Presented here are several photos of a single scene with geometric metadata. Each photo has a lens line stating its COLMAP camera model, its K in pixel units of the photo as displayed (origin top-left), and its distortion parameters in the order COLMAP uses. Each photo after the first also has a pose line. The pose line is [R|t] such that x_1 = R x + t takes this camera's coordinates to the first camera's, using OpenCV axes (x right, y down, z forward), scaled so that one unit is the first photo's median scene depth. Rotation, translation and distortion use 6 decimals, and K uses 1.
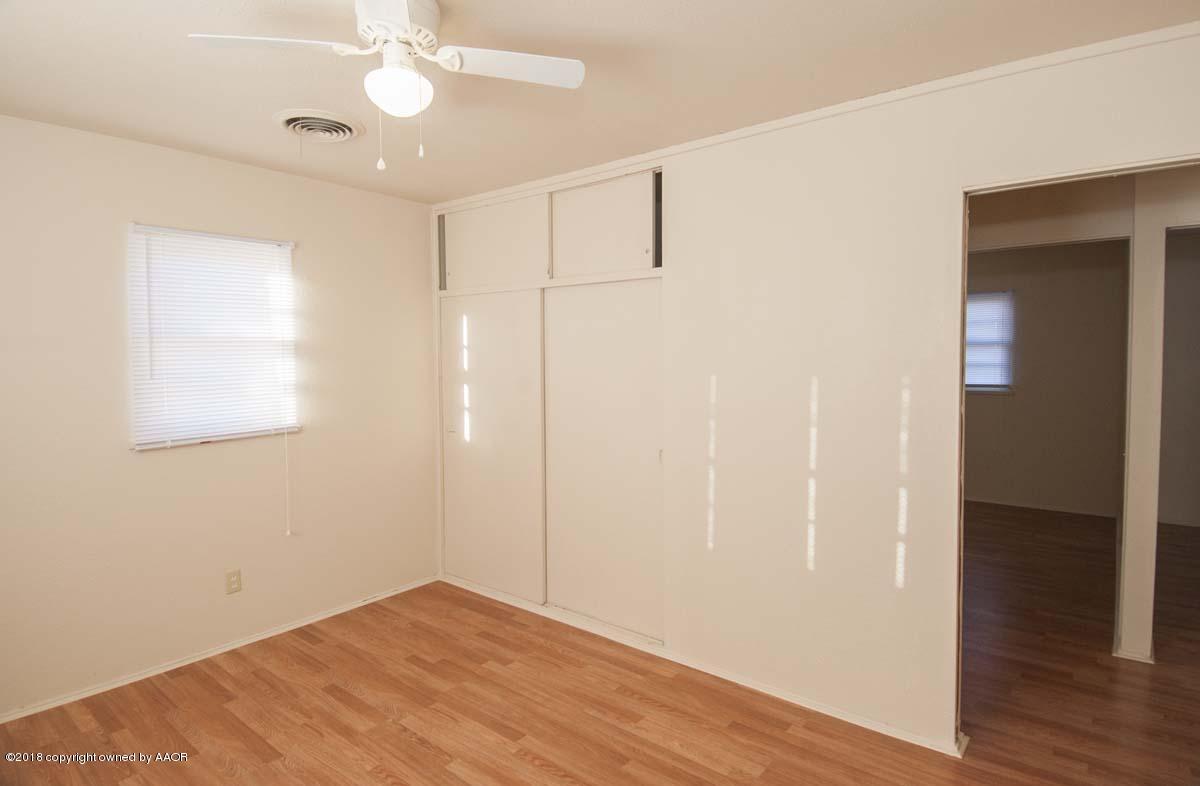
lens RADIAL K [[631.3, 0, 634.8], [0, 631.3, 376.6], [0, 0, 1]] dist [0.005612, -0.022782]
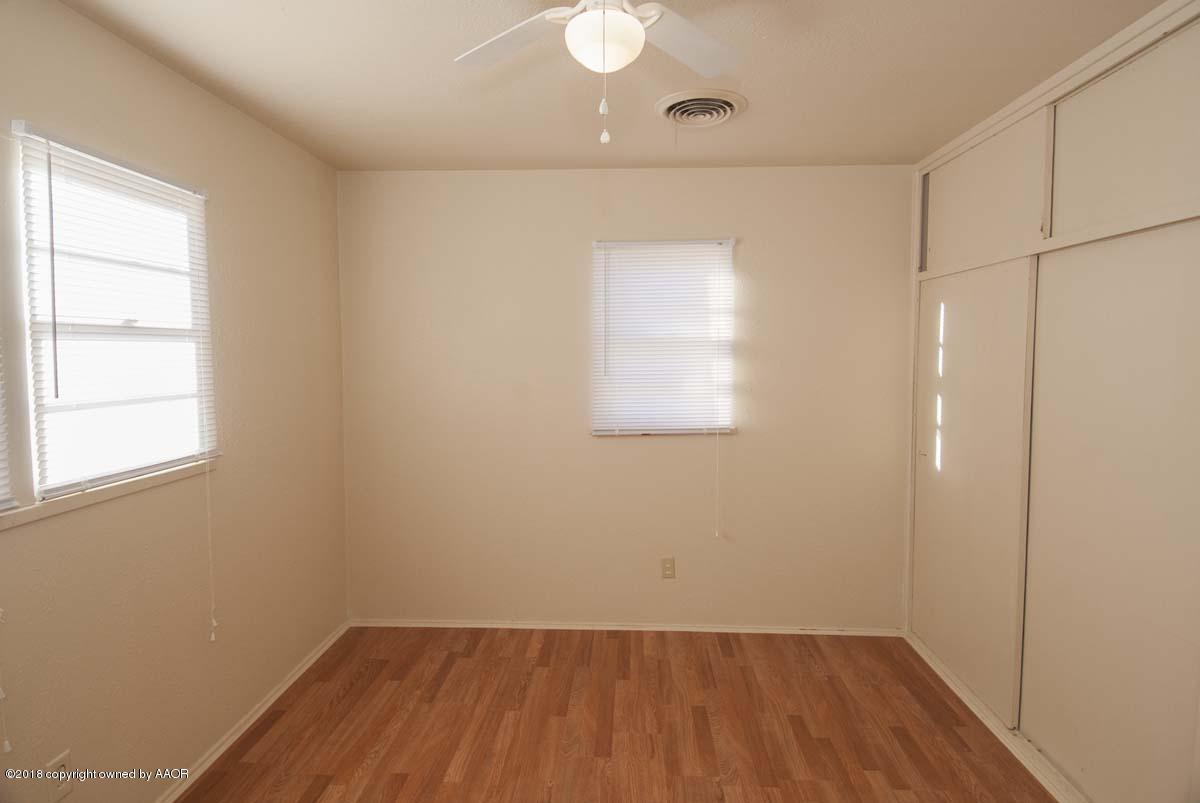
lens RADIAL K [[647.7, 0, 611.4], [0, 647.7, 389.9], [0, 0, 1]] dist [0.070289, -0.077007]
pose [[0.566047, 0.052227, -0.822717, 0.198776], [-0.032393, 0.998629, 0.041107, -0.016792], [0.823736, 0.003382, 0.566963, 0.297363]]
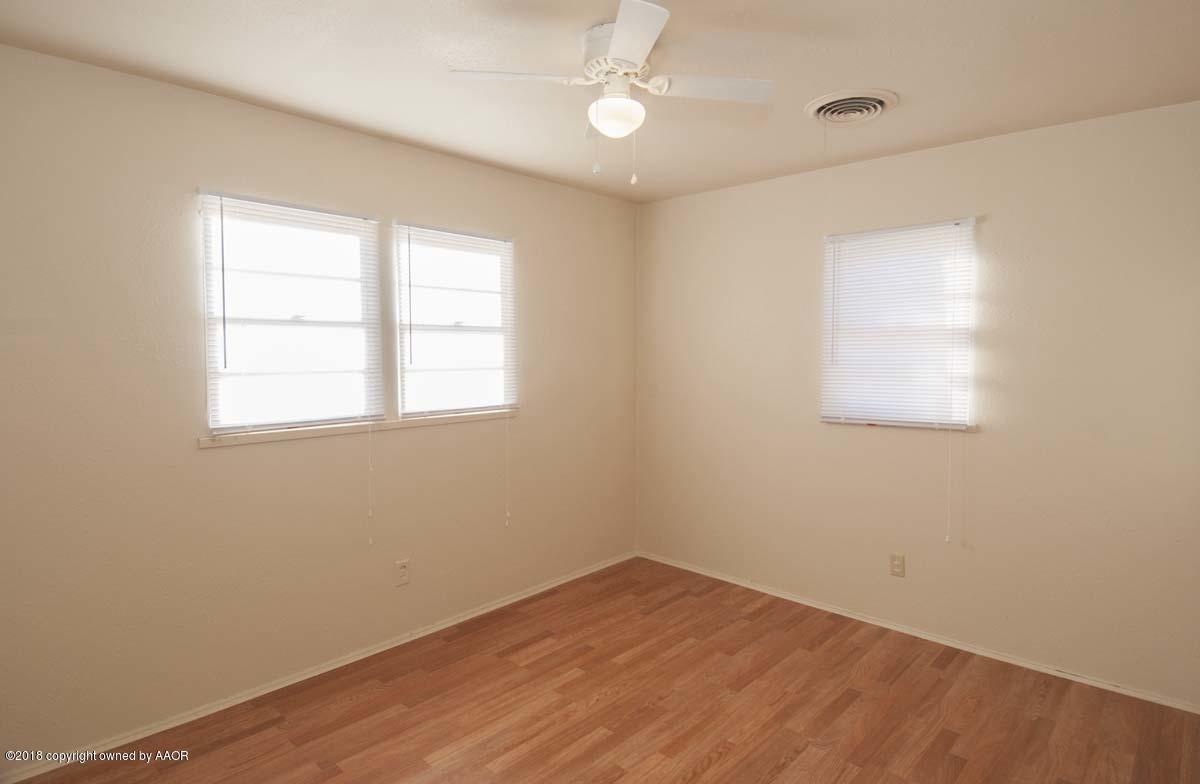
lens RADIAL K [[659.7, 0, 611.1], [0, 659.7, 371.2], [0, 0, 1]] dist [0.018768, -0.030795]
pose [[-0.107207, 0.039353, -0.993458, 0.473223], [-0.038738, 0.998292, 0.043725, -0.019048], [0.993482, 0.043173, -0.105500, 0.640252]]
